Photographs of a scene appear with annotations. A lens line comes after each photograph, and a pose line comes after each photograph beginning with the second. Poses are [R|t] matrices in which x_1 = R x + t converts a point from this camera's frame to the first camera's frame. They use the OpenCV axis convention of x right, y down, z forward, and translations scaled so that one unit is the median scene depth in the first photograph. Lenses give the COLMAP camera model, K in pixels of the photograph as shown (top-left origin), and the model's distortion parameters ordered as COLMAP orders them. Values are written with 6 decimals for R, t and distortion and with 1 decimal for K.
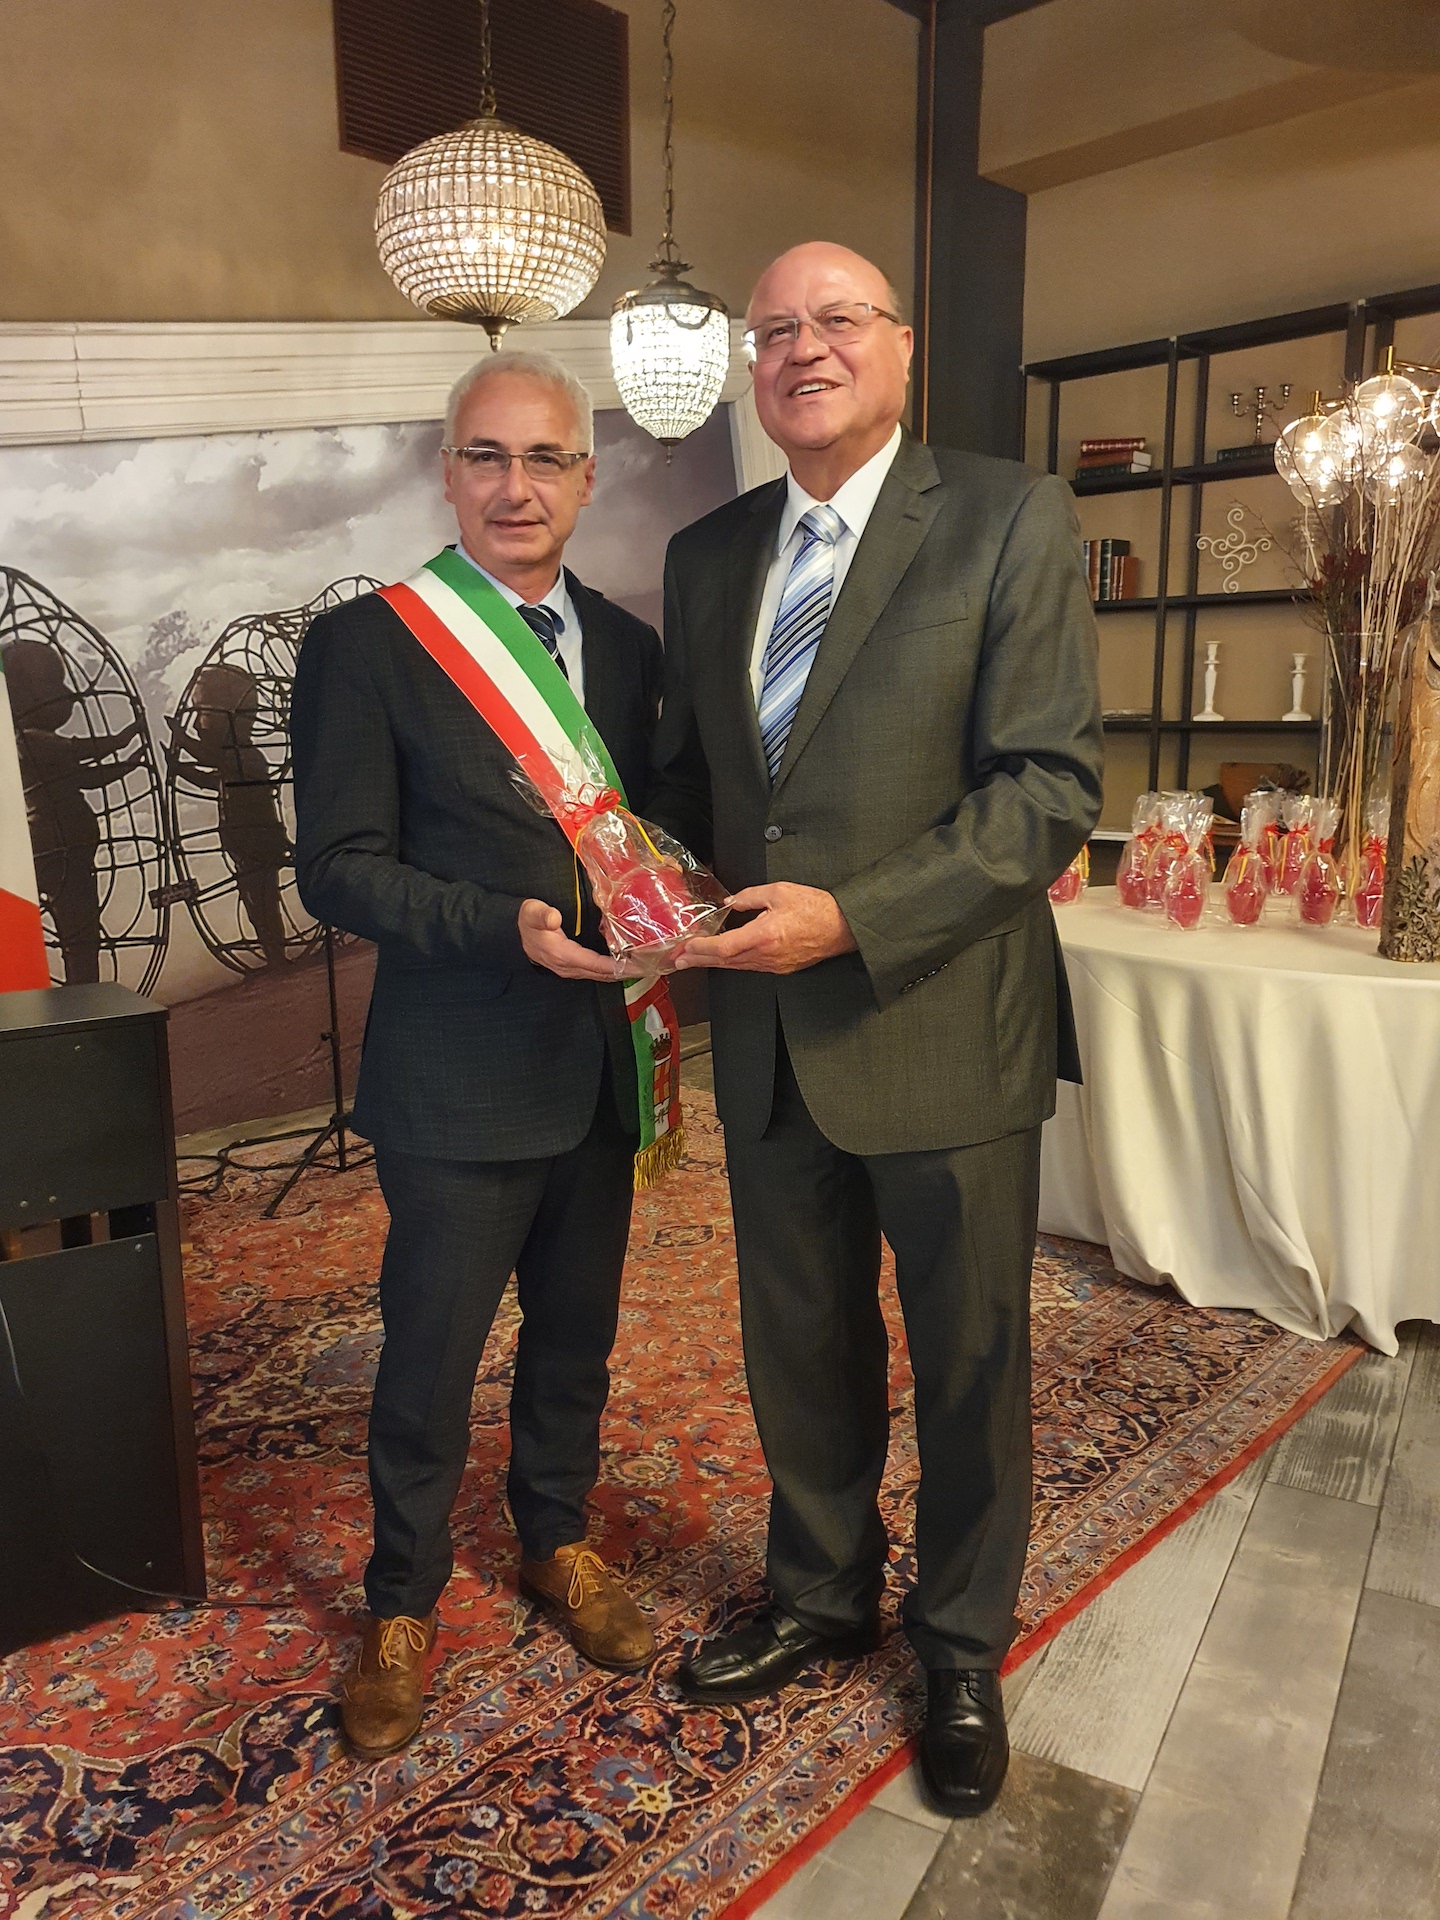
lens RADIAL K [[1527.3, 0, 720.0], [0, 1527.3, 960.0], [0, 0, 1]] dist [0.008377, 0.013130]
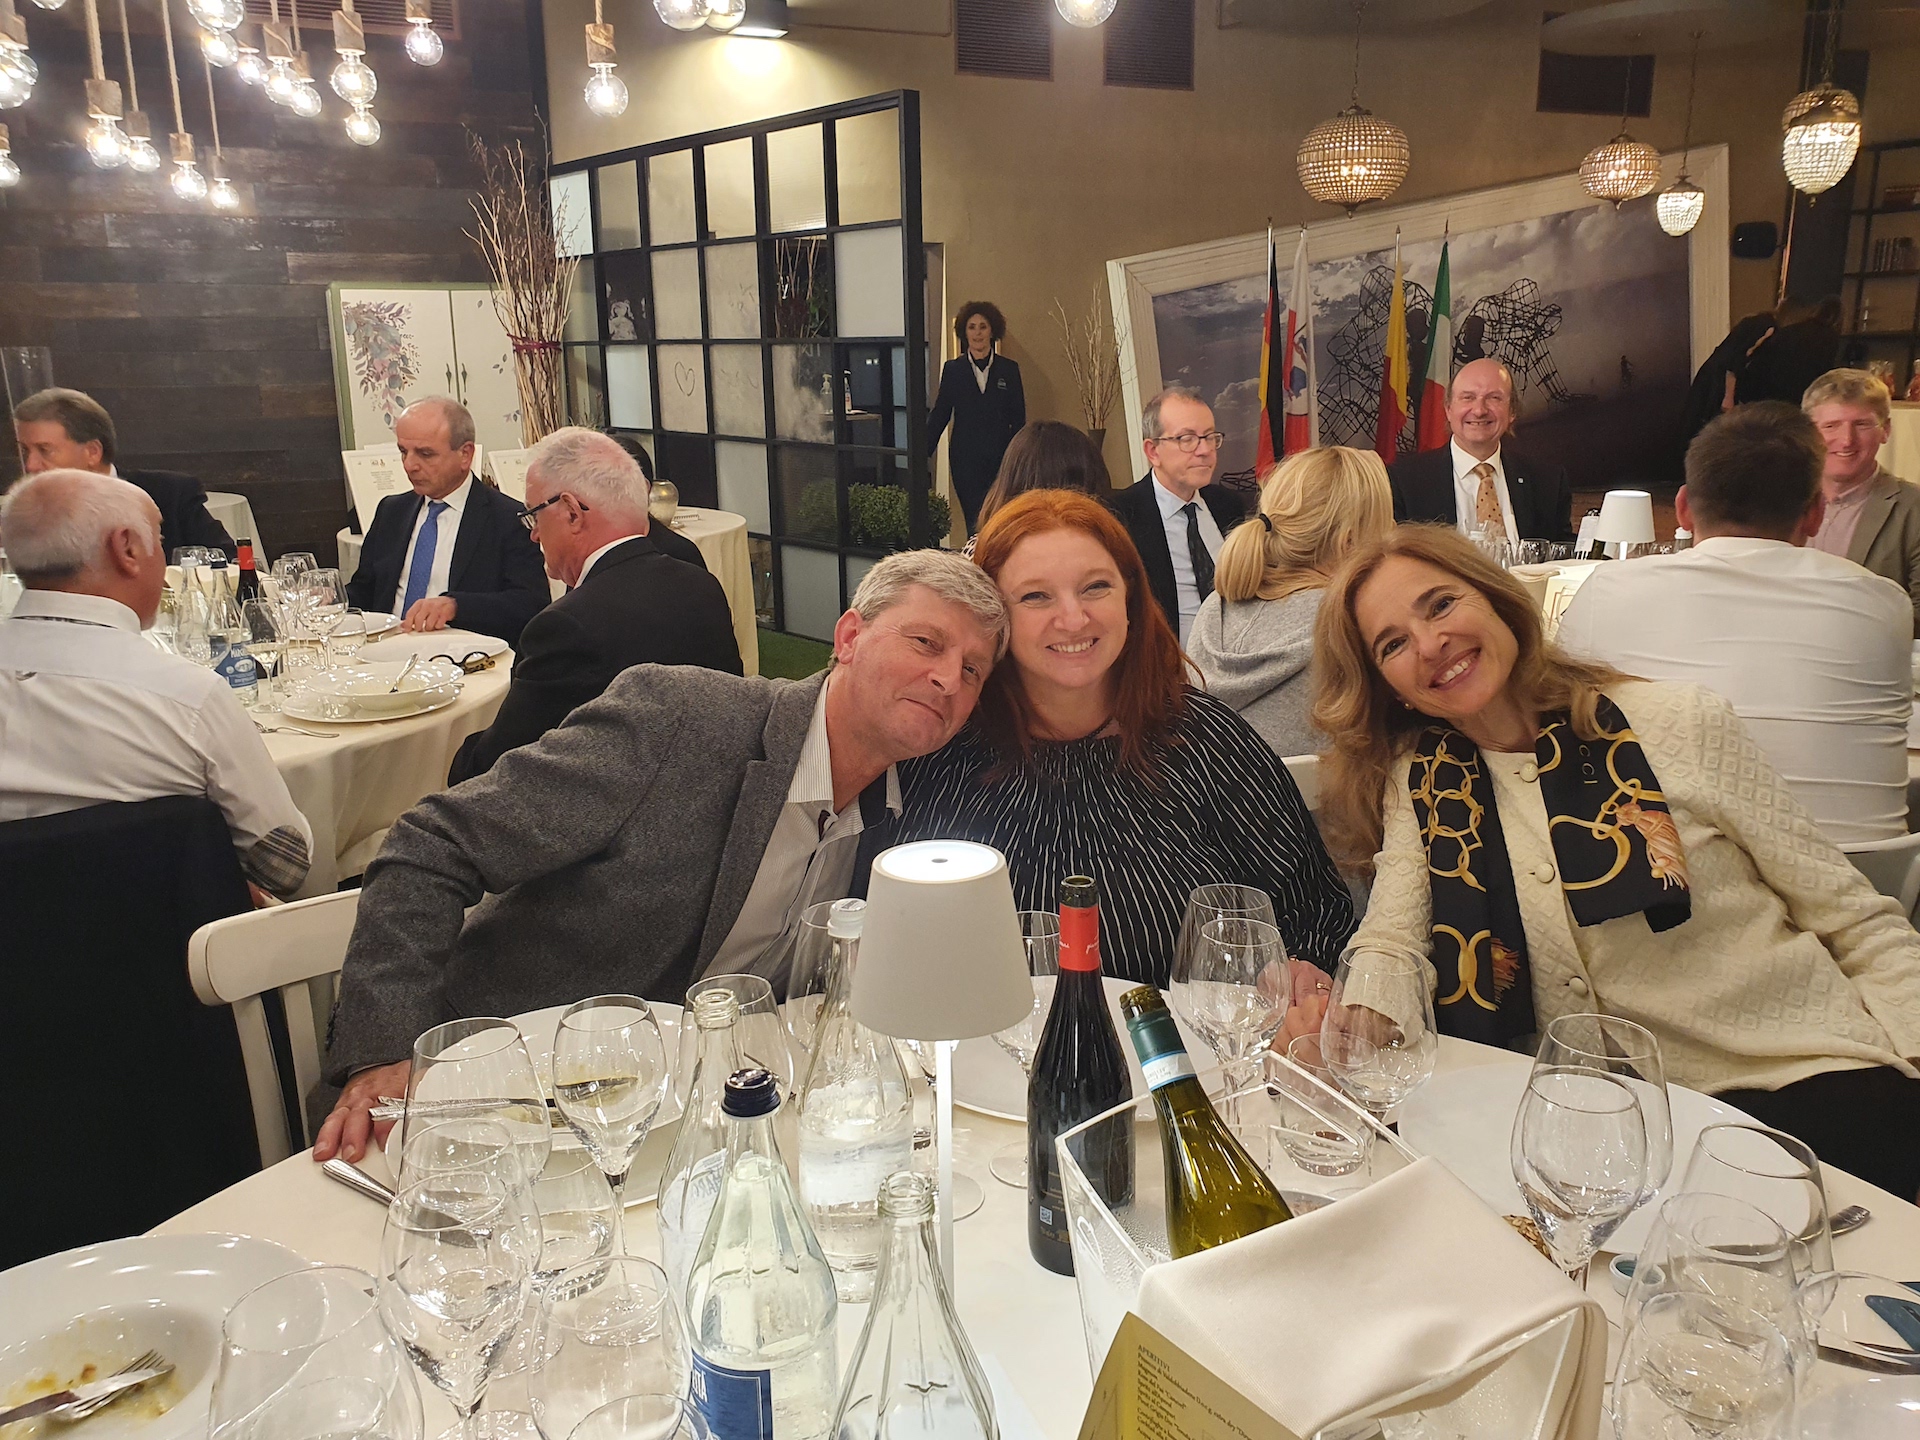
lens RADIAL K [[1507.2, 0, 959.4], [0, 1507.2, 700.2], [0, 0, 1]] dist [-0.005784, 0.004612]
pose [[0.925847, 0.075518, -0.370276, -0.141381], [-0.052279, 0.996004, 0.072414, 0.338676], [0.374265, -0.047687, 0.926095, -1.839320]]
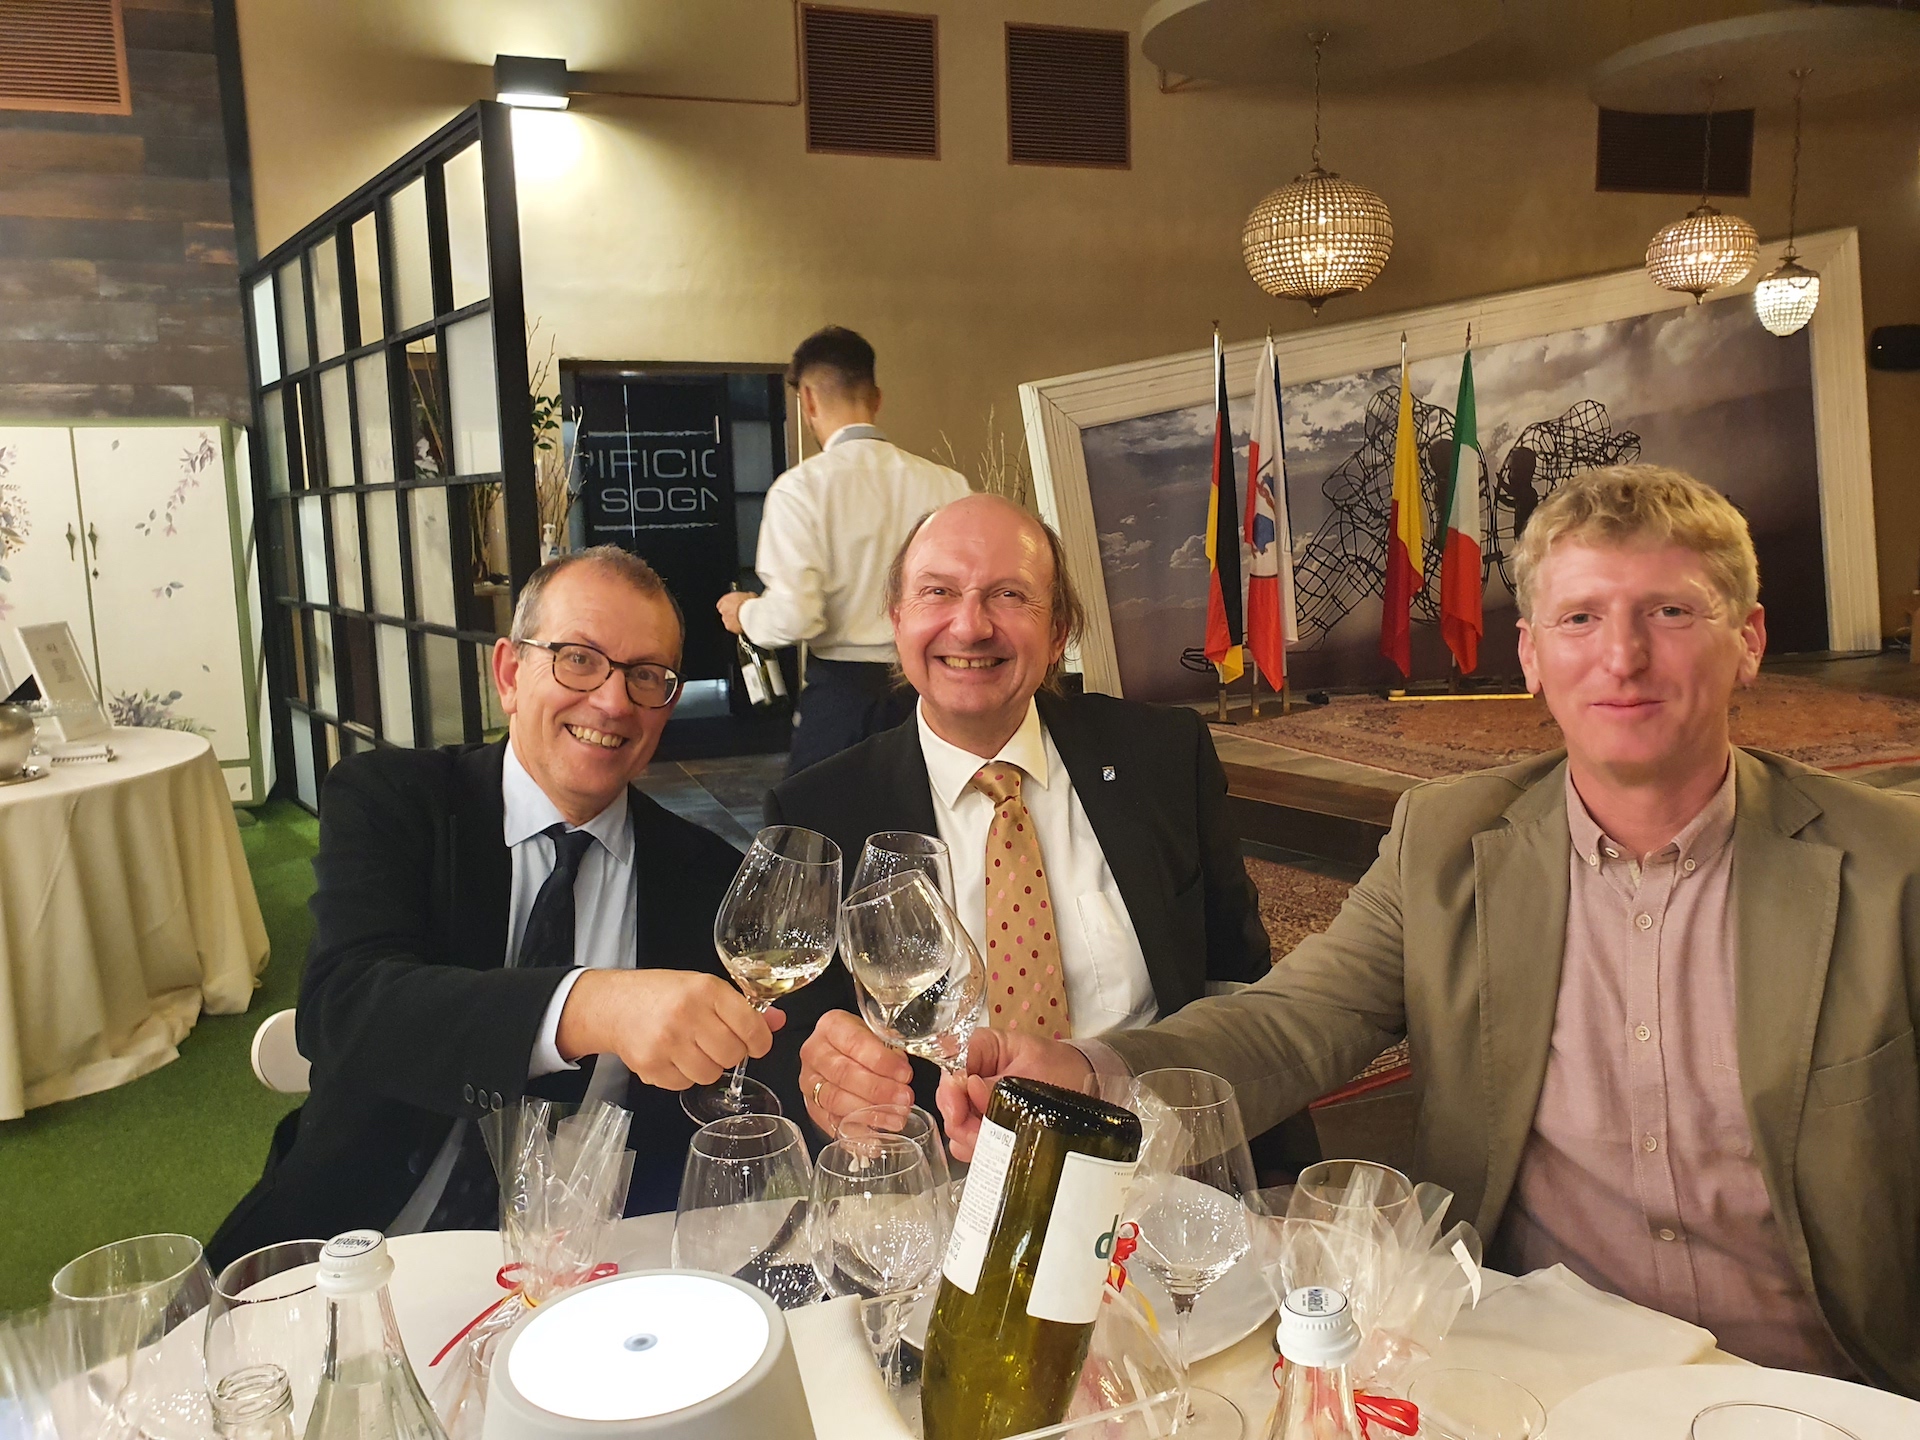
lens RADIAL K [[1485.5, 0, 947.5], [0, 1485.5, 716.9], [0, 0, 1]] dist [0.002674, 0.004181]
pose [[0.885089, 0.044269, -0.463312, -0.067767], [-0.054445, 0.998480, -0.008605, 0.239673], [0.462226, 0.032842, 0.886154, -1.172598]]
